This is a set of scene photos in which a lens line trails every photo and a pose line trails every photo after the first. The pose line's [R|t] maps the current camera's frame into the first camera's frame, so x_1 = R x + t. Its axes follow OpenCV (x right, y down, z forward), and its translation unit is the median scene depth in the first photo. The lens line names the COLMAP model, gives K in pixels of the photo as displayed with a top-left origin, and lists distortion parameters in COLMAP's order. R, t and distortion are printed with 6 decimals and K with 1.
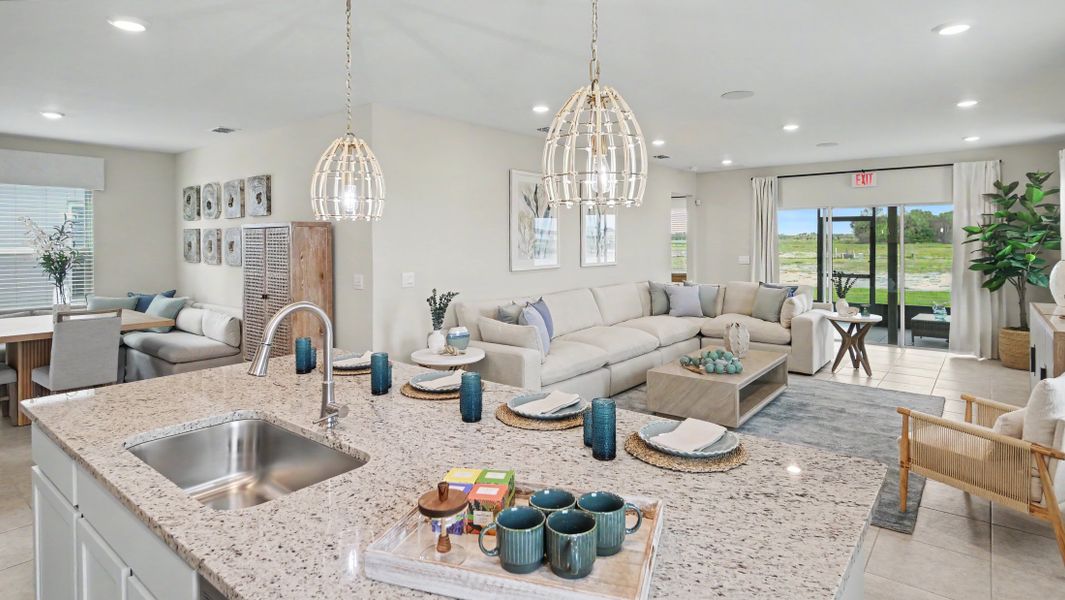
lens RADIAL K [[555.3, 0, 535.5], [0, 555.3, 245.5], [0, 0, 1]] dist [-0.002177, 0.000336]
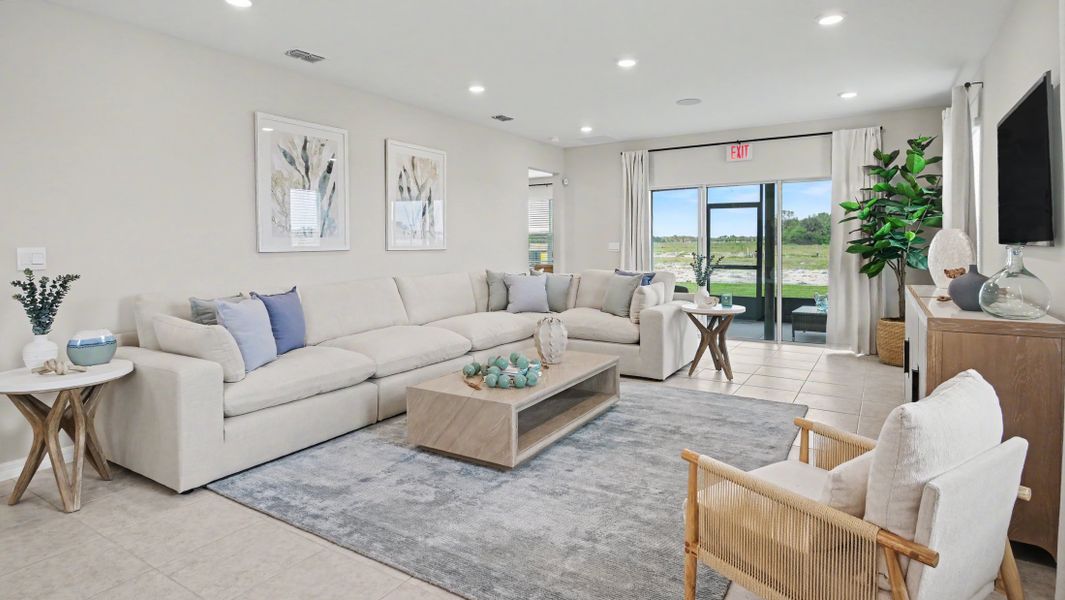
lens RADIAL K [[555.3, 0, 534.5], [0, 555.3, 258.7], [0, 0, 1]] dist [-0.002177, 0.000336]
pose [[0.992641, -0.004644, 0.121002, 0.231539], [0.002317, 0.999810, 0.019362, 0.042343], [-0.121069, -0.018939, 0.992463, 0.238479]]
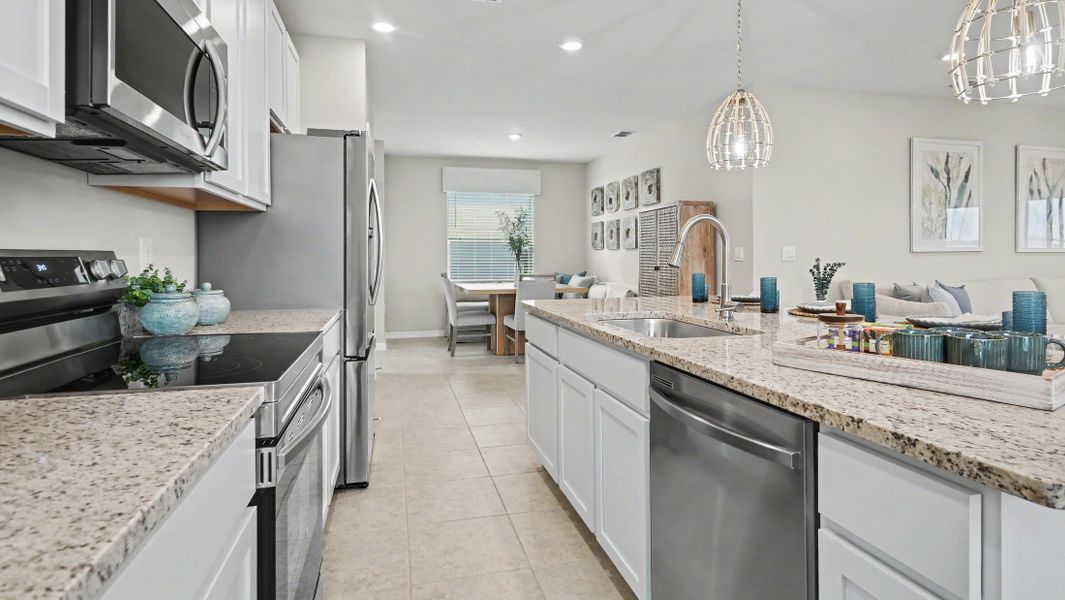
lens RADIAL K [[555.3, 0, 536.7], [0, 555.3, 263.6], [0, 0, 1]] dist [-0.002177, 0.000336]
pose [[0.802422, 0.003733, -0.596745, 0.004281], [-0.003980, 0.999992, 0.000904, 0.067476], [0.596743, 0.001650, 0.802430, -0.068961]]
